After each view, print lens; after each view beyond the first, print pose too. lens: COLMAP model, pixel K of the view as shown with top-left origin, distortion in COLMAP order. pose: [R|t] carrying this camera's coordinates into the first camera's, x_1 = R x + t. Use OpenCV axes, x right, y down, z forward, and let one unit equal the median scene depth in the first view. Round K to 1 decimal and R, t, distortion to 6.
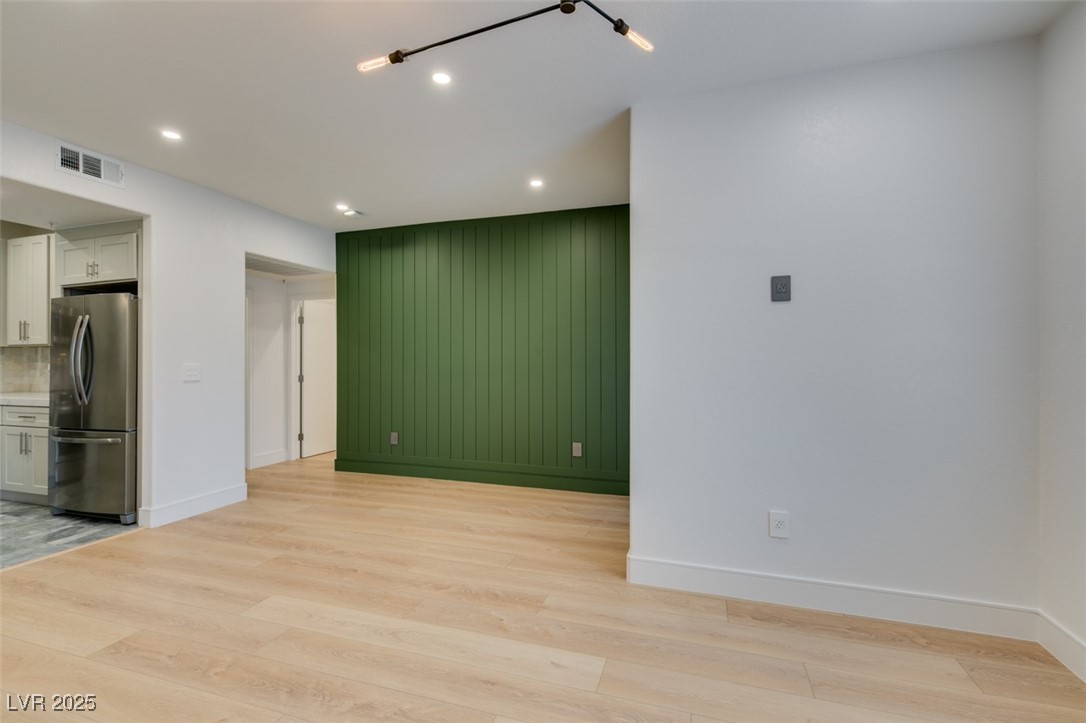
lens RADIAL K [[487.4, 0, 543.1], [0, 487.4, 356.8], [0, 0, 1]] dist [0.005712, -0.001541]
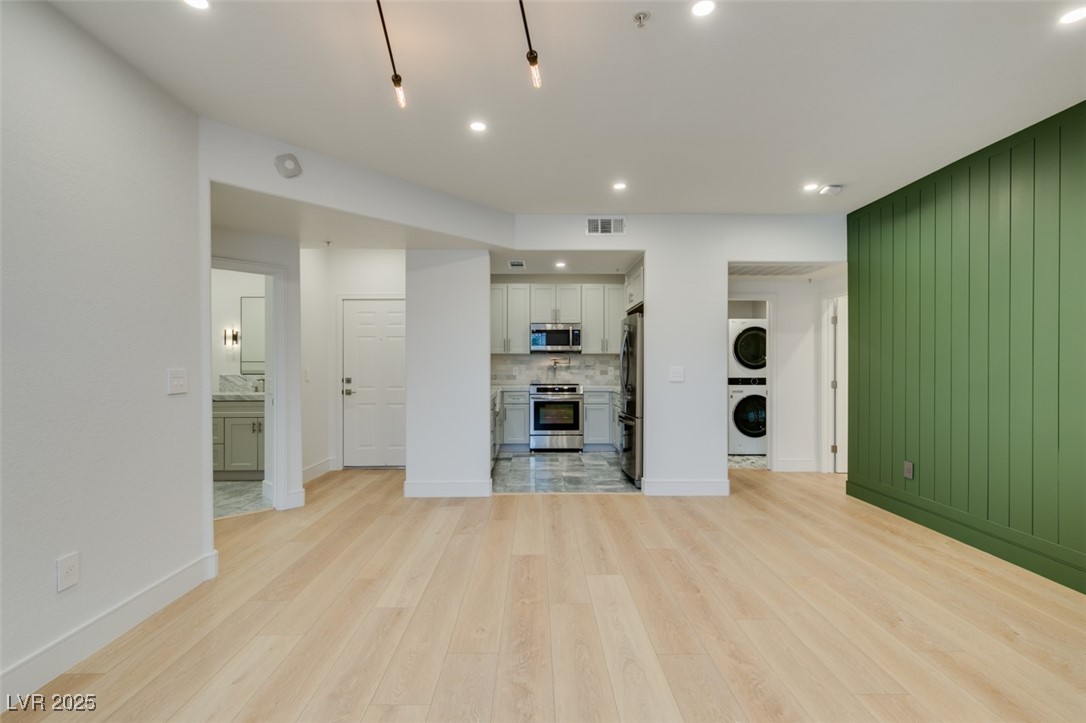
lens RADIAL K [[487.4, 0, 541.4], [0, 487.4, 362.7], [0, 0, 1]] dist [0.005712, -0.001541]
pose [[0.322519, 0.000183, -0.946563, 0.361967], [0.003809, 0.999992, 0.001491, 0.001622], [0.946555, -0.004086, 0.322515, 0.385995]]
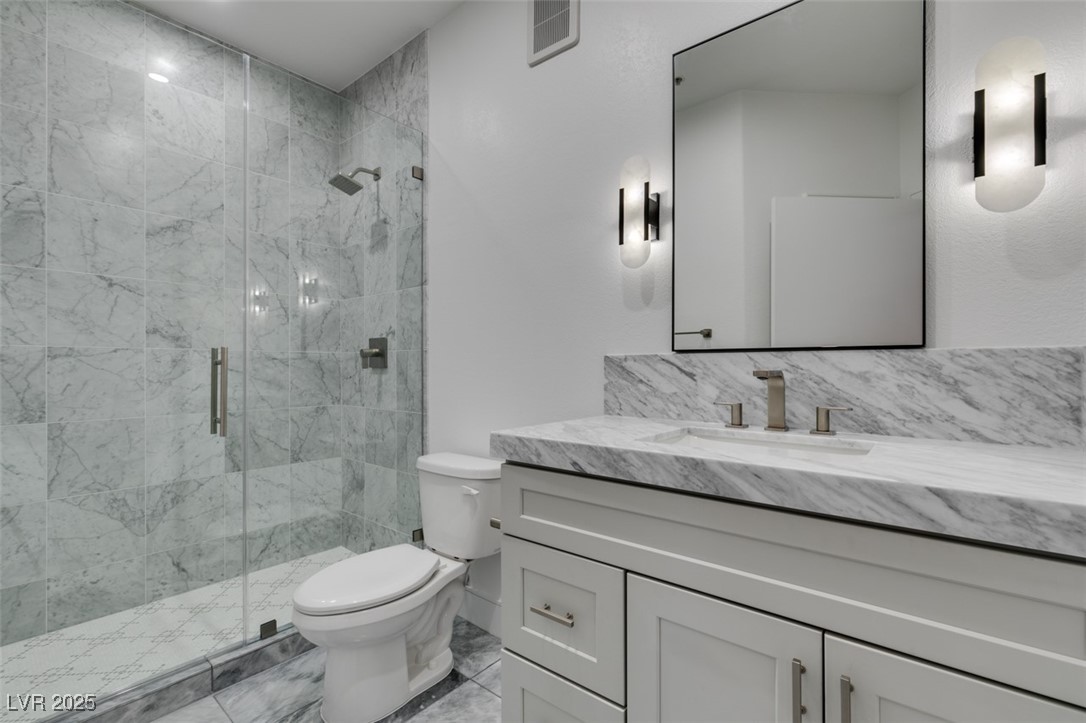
lens RADIAL K [[487.4, 0, 524.2], [0, 487.4, 366.9], [0, 0, 1]] dist [0.005712, -0.001541]
pose [[-0.403278, 0.004098, -0.915068, -1.215063], [0.006841, 0.999976, 0.001463, 0.054867], [0.915052, -0.005670, -0.403296, -0.024693]]
